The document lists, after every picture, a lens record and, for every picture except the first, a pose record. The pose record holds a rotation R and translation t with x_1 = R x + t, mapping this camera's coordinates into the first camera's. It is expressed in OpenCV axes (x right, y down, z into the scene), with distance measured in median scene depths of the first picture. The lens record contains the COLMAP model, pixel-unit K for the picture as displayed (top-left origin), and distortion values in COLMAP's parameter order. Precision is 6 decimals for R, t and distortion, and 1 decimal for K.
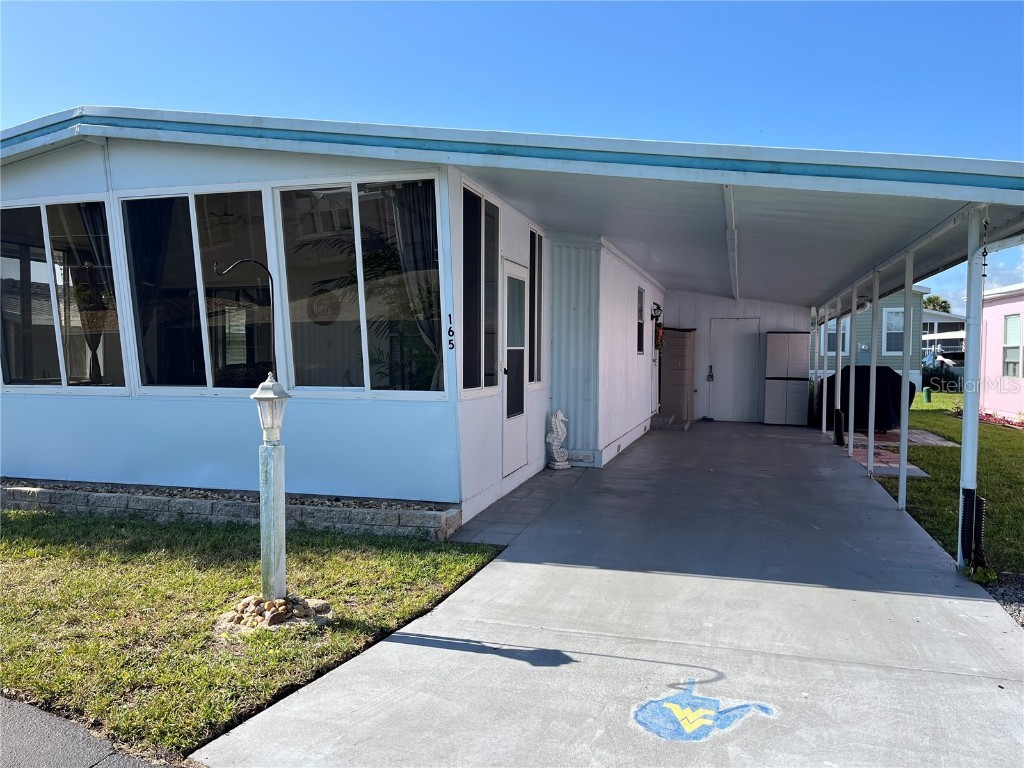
lens RADIAL K [[778.8, 0, 510.1], [0, 778.8, 381.4], [0, 0, 1]] dist [0.059113, -0.077235]
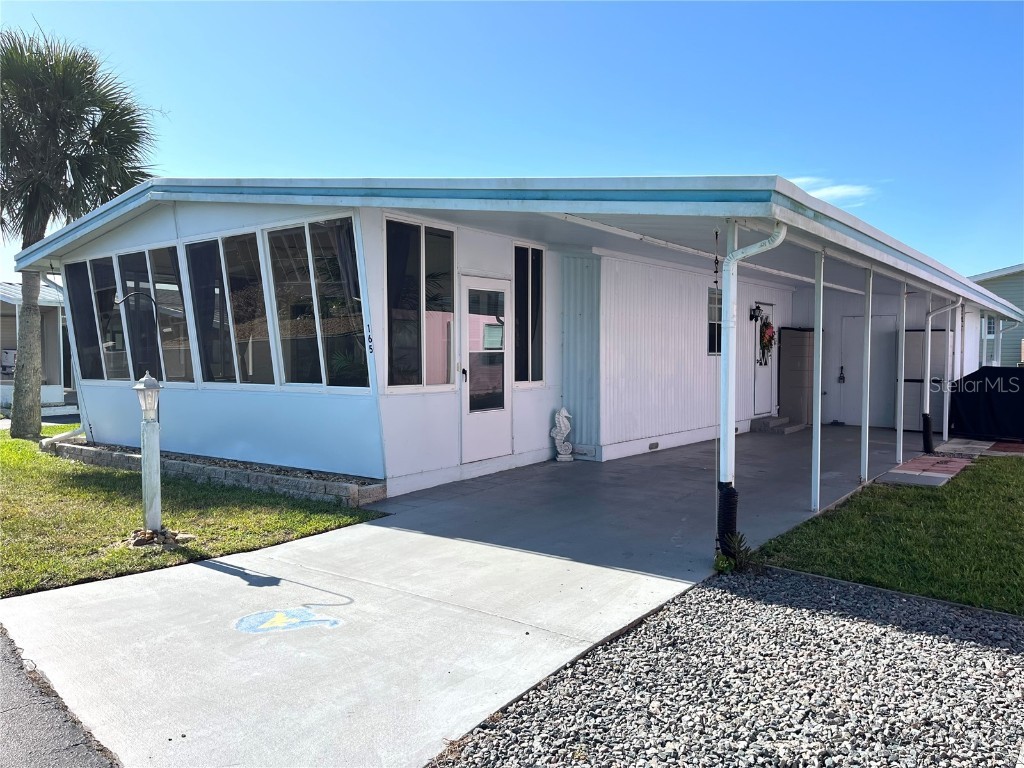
lens RADIAL K [[778.8, 0, 506.8], [0, 778.8, 381.0], [0, 0, 1]] dist [0.059113, -0.077235]
pose [[0.935708, 0.005850, -0.352728, 0.551381], [-0.006782, 0.999976, -0.001406, 0.002840], [0.352711, 0.003708, 0.935725, -0.074077]]
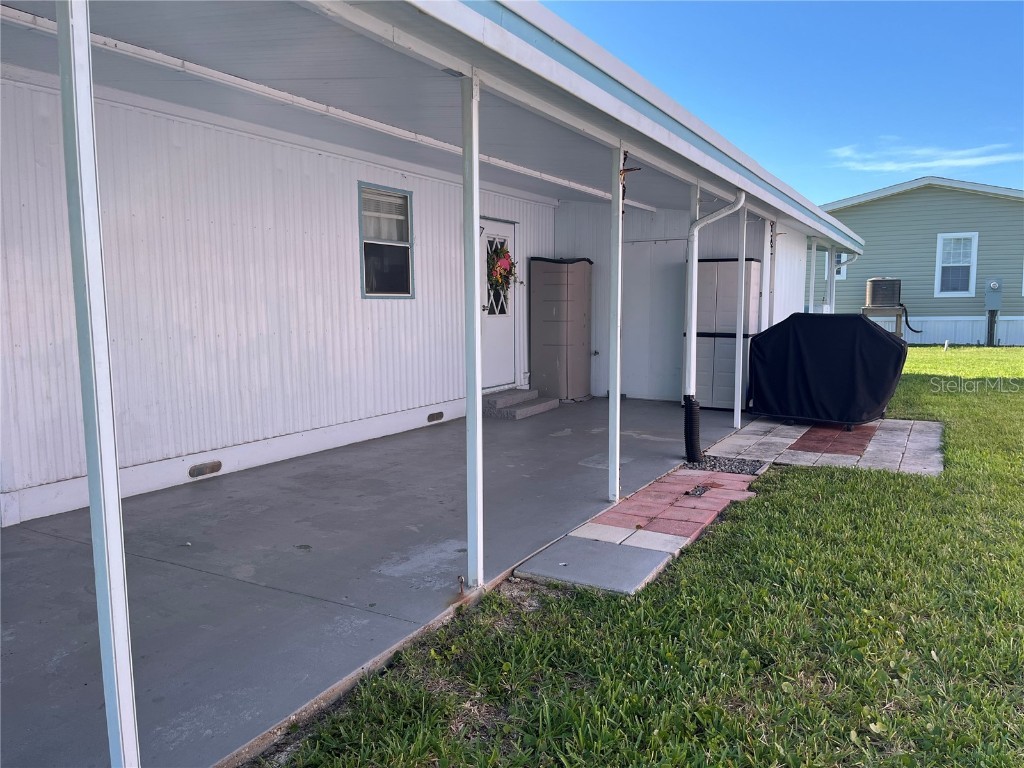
lens RADIAL K [[778.8, 0, 532.8], [0, 778.8, 402.8], [0, 0, 1]] dist [0.059113, -0.077235]
pose [[0.979632, 0.015403, -0.200210, 0.818217], [0.003941, 0.995387, 0.095864, -0.024055], [0.200763, -0.094701, 0.975052, 0.865747]]
